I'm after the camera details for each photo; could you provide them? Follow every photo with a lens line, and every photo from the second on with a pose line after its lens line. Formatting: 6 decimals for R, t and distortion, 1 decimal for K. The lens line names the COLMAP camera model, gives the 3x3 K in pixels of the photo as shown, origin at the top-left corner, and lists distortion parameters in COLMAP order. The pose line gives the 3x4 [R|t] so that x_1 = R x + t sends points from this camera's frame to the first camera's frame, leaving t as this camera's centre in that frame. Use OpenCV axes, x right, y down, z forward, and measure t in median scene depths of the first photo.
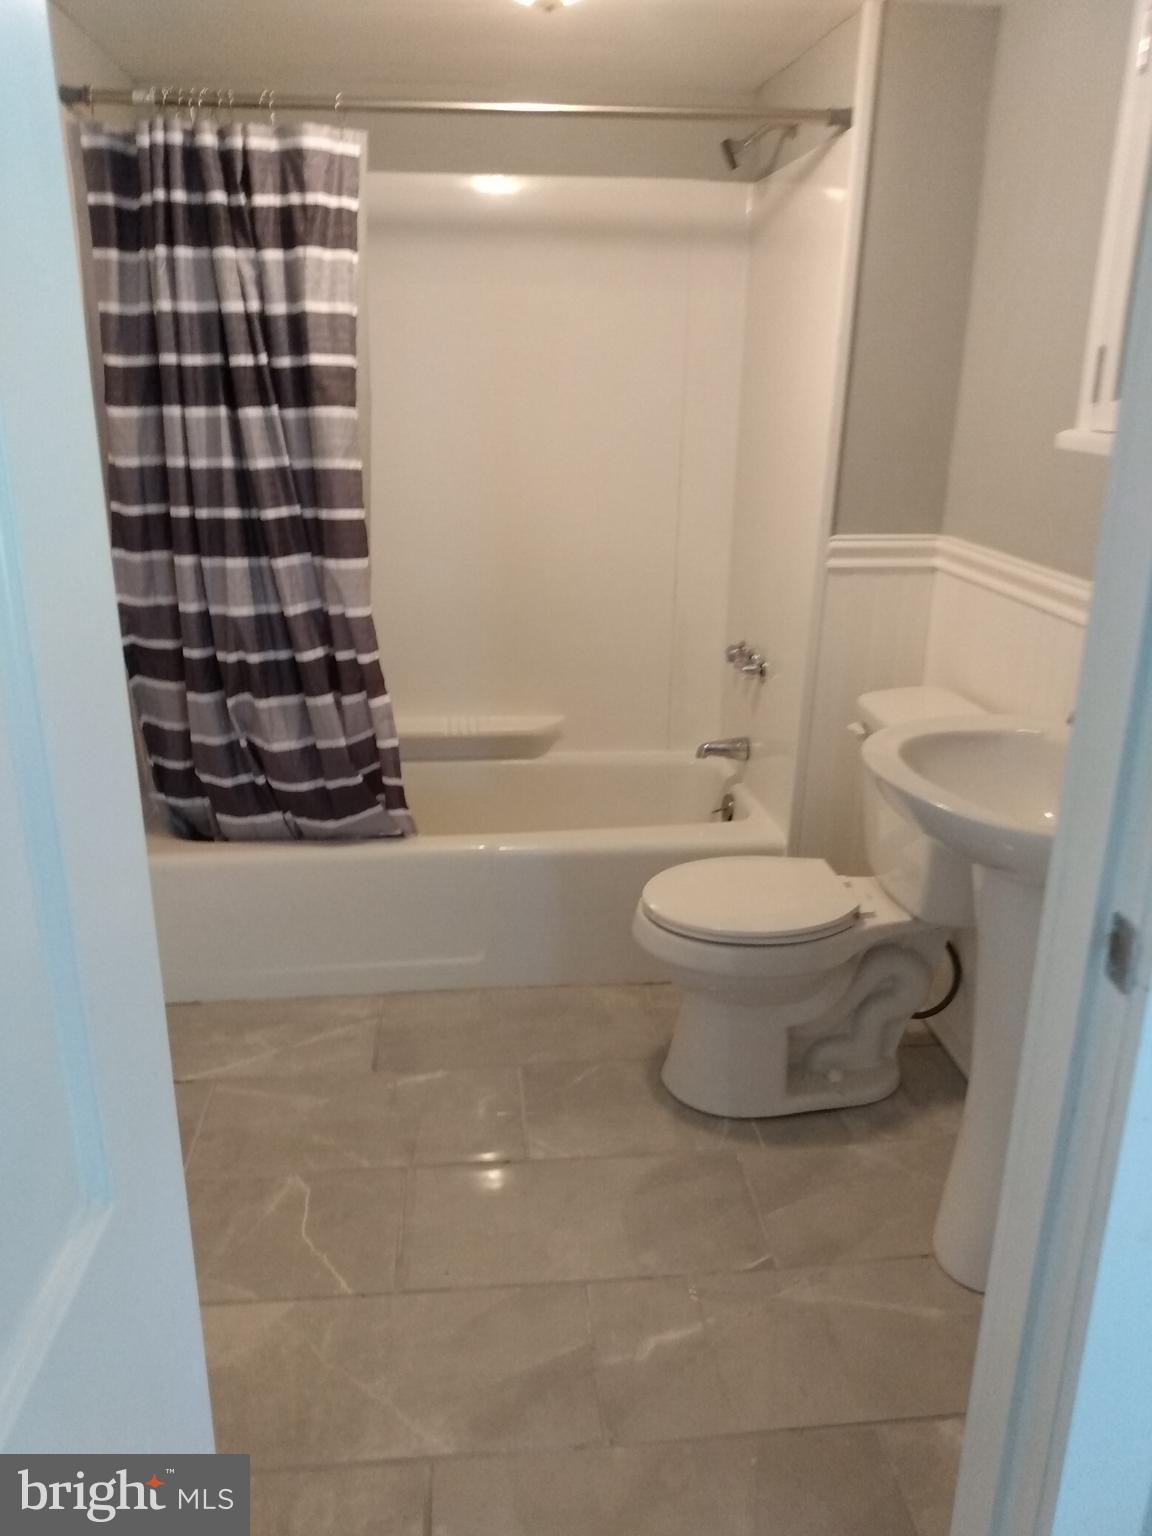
lens RADIAL K [[1203.6, 0, 570.3], [0, 1203.6, 763.5], [0, 0, 1]] dist [0.014310, -0.002759]
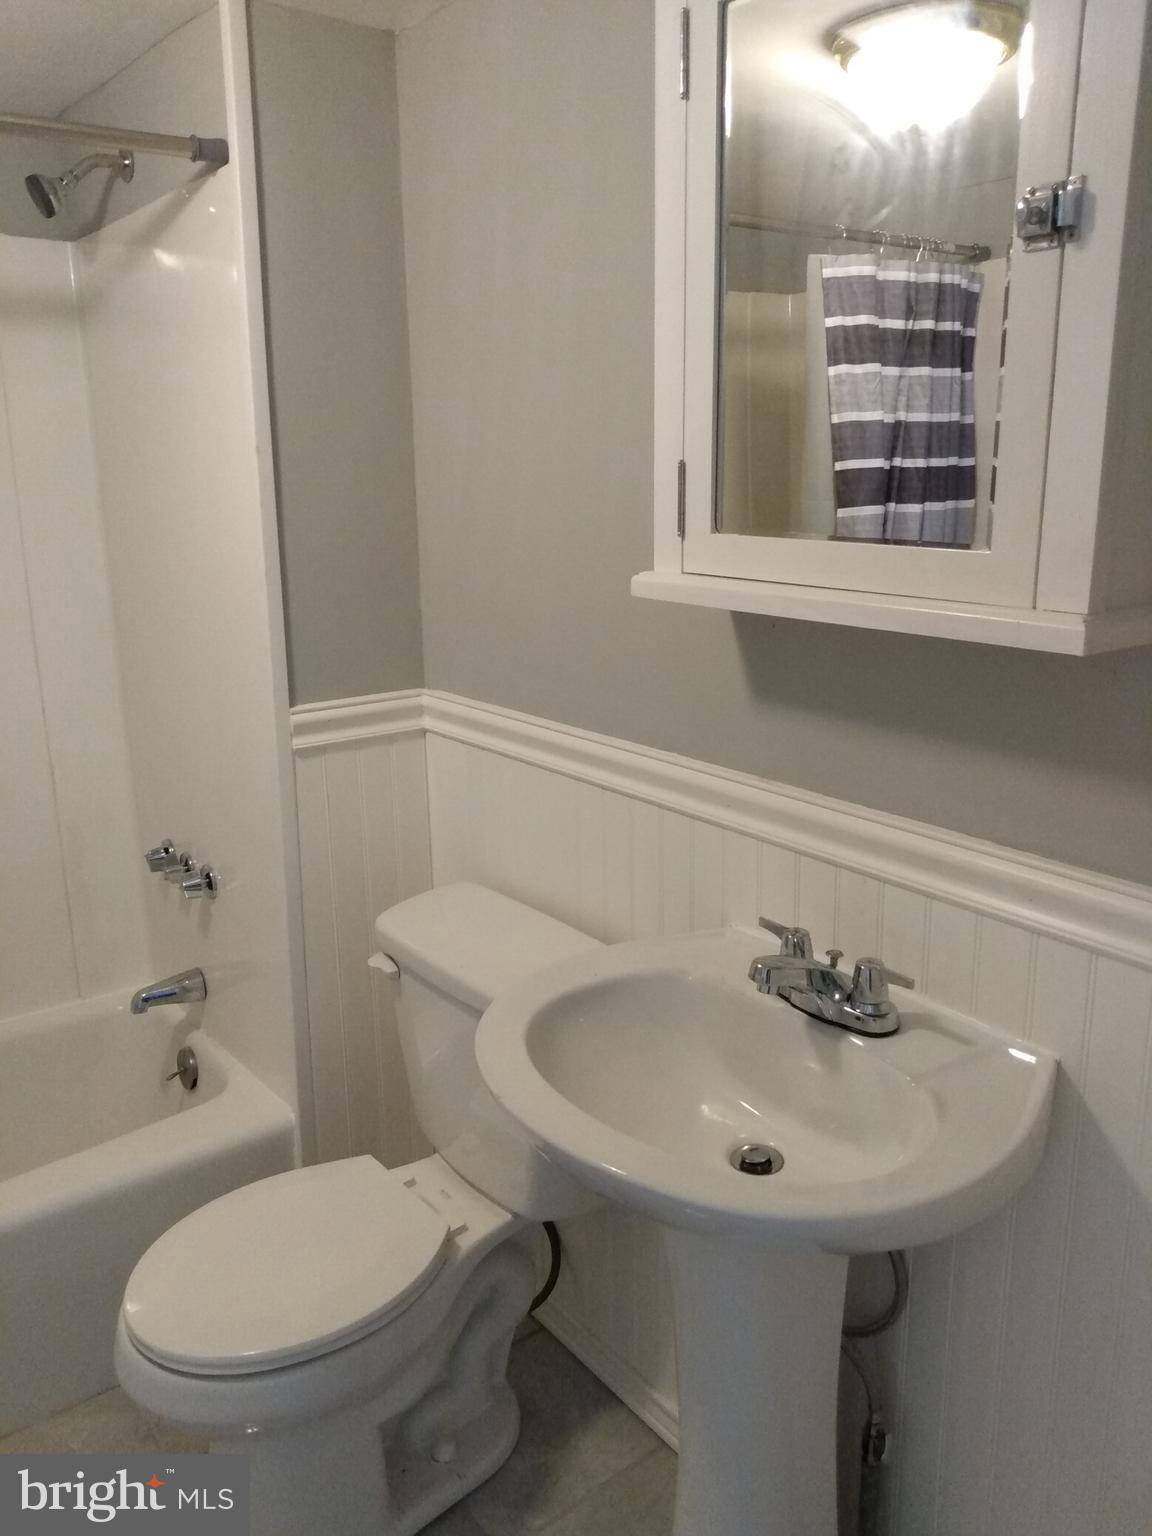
lens RADIAL K [[1203.6, 0, 575.3], [0, 1203.6, 775.4], [0, 0, 1]] dist [0.014310, -0.002759]
pose [[0.851432, -0.155681, 0.500827, -0.011266], [0.186737, 0.982335, -0.012105, -0.104323], [-0.490096, 0.103829, 0.865463, 0.273687]]
